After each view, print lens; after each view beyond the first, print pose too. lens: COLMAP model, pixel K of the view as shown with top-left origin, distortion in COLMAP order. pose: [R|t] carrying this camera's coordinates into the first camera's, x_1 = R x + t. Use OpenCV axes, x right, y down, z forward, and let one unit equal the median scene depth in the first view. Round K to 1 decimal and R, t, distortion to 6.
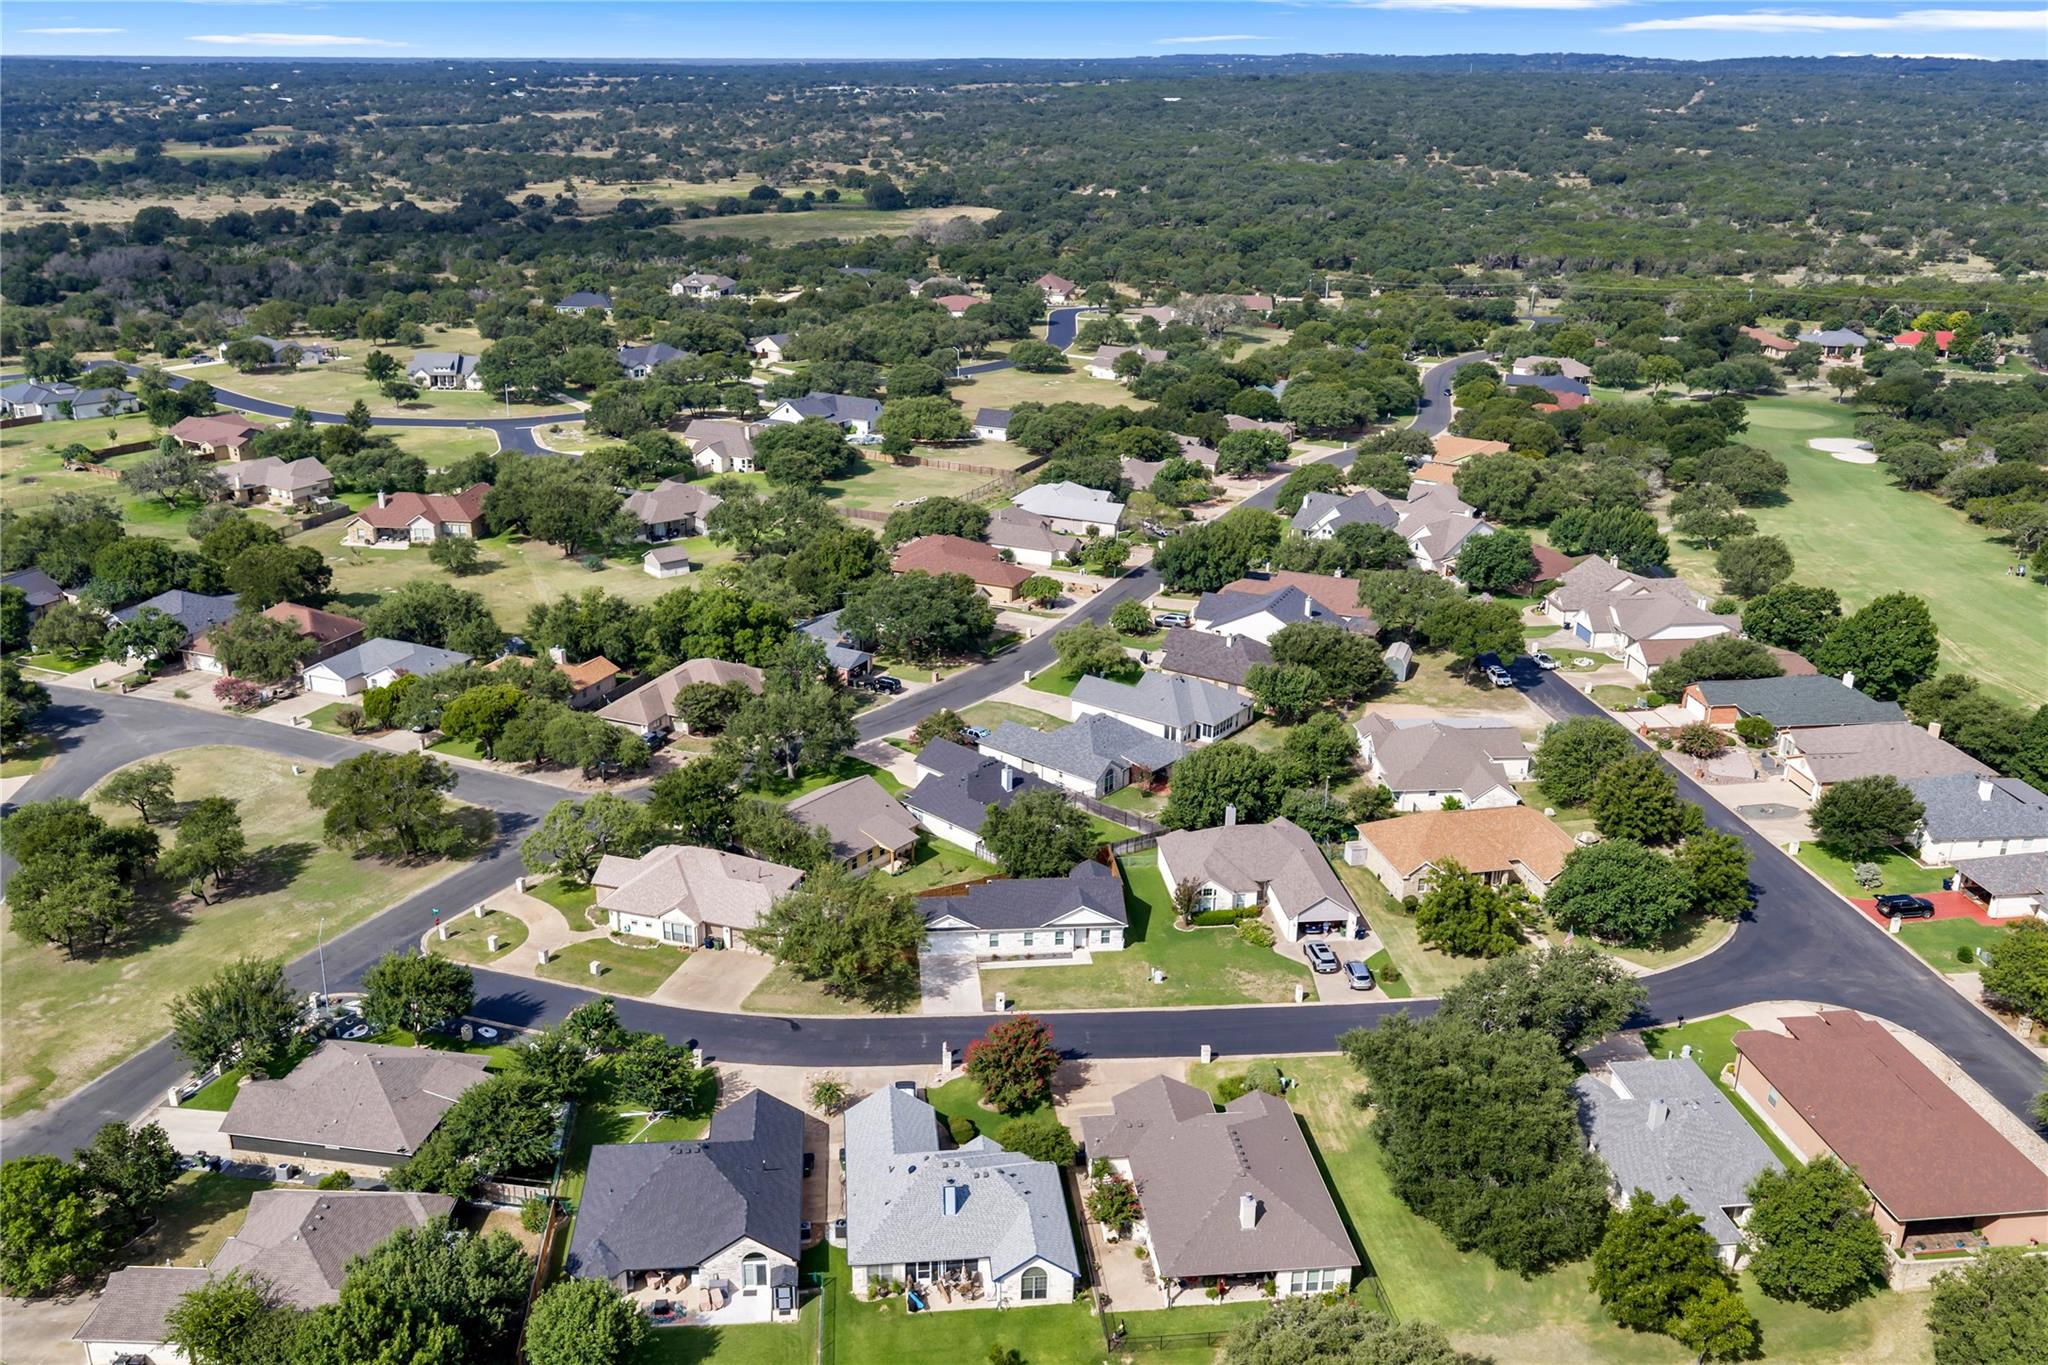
lens RADIAL K [[1697.0, 0, 1035.0], [0, 1697.0, 688.2], [0, 0, 1]] dist [0.023626, -0.052626]
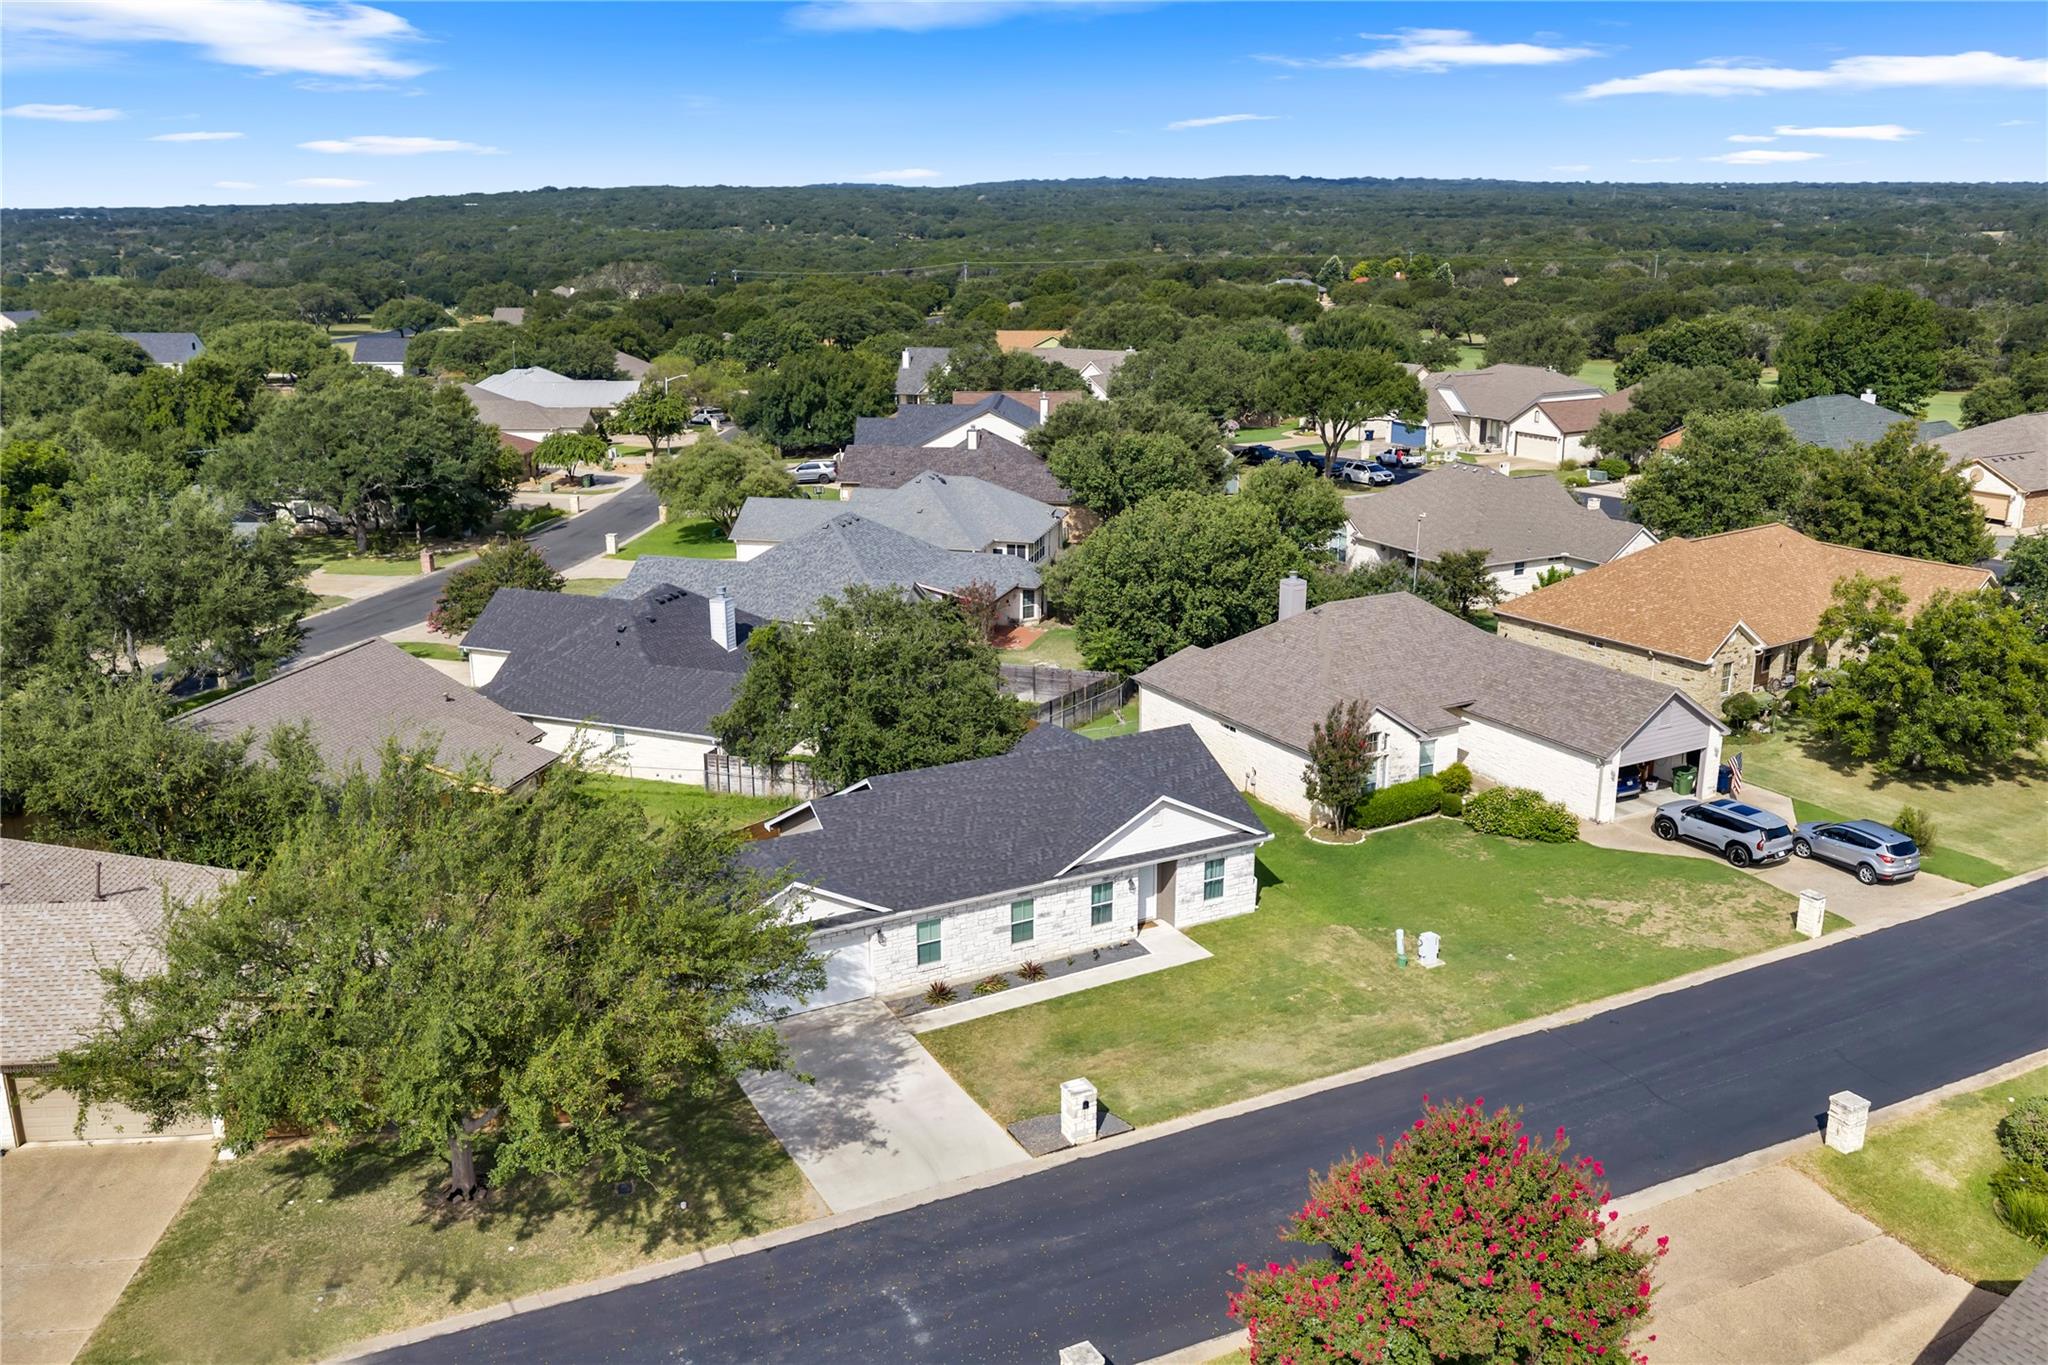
lens RADIAL K [[1697.0, 0, 1035.0], [0, 1697.0, 688.2], [0, 0, 1]] dist [0.023626, -0.052626]
pose [[0.923527, -0.125975, 0.362255, -0.098674], [0.150922, 0.987683, -0.041289, 0.097668], [-0.352592, 0.092804, 0.931164, 0.571398]]
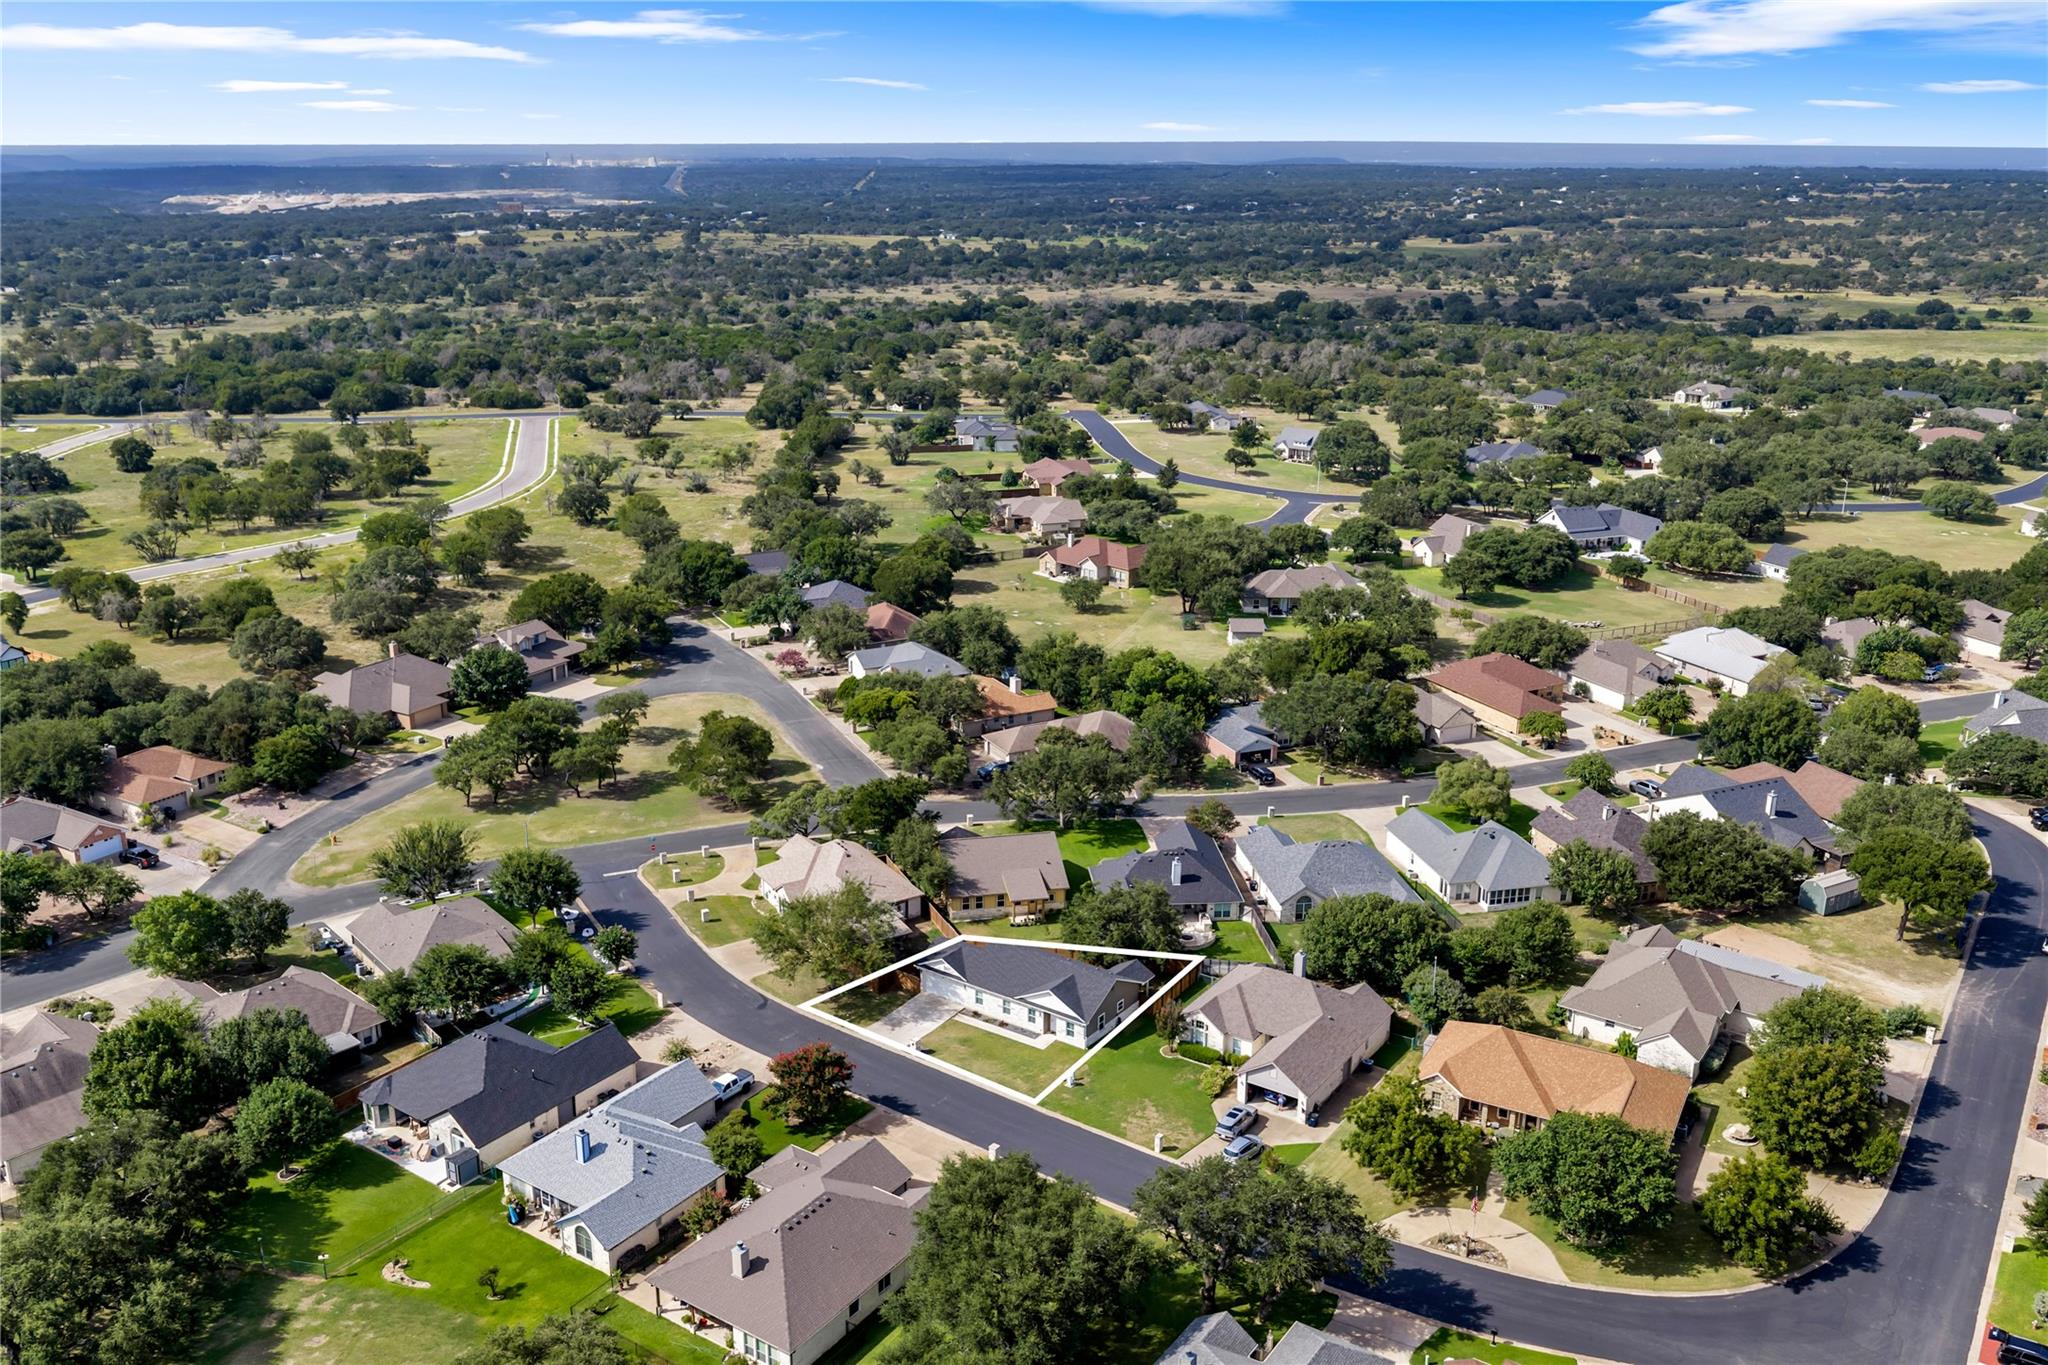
lens RADIAL K [[1697.0, 0, 1035.0], [0, 1697.0, 688.2], [0, 0, 1]] dist [0.023626, -0.052626]
pose [[0.762053, 0.188151, -0.619576, 0.502739], [-0.222386, 0.974700, 0.022467, -0.053393], [0.608128, 0.120664, 0.784615, 0.163507]]
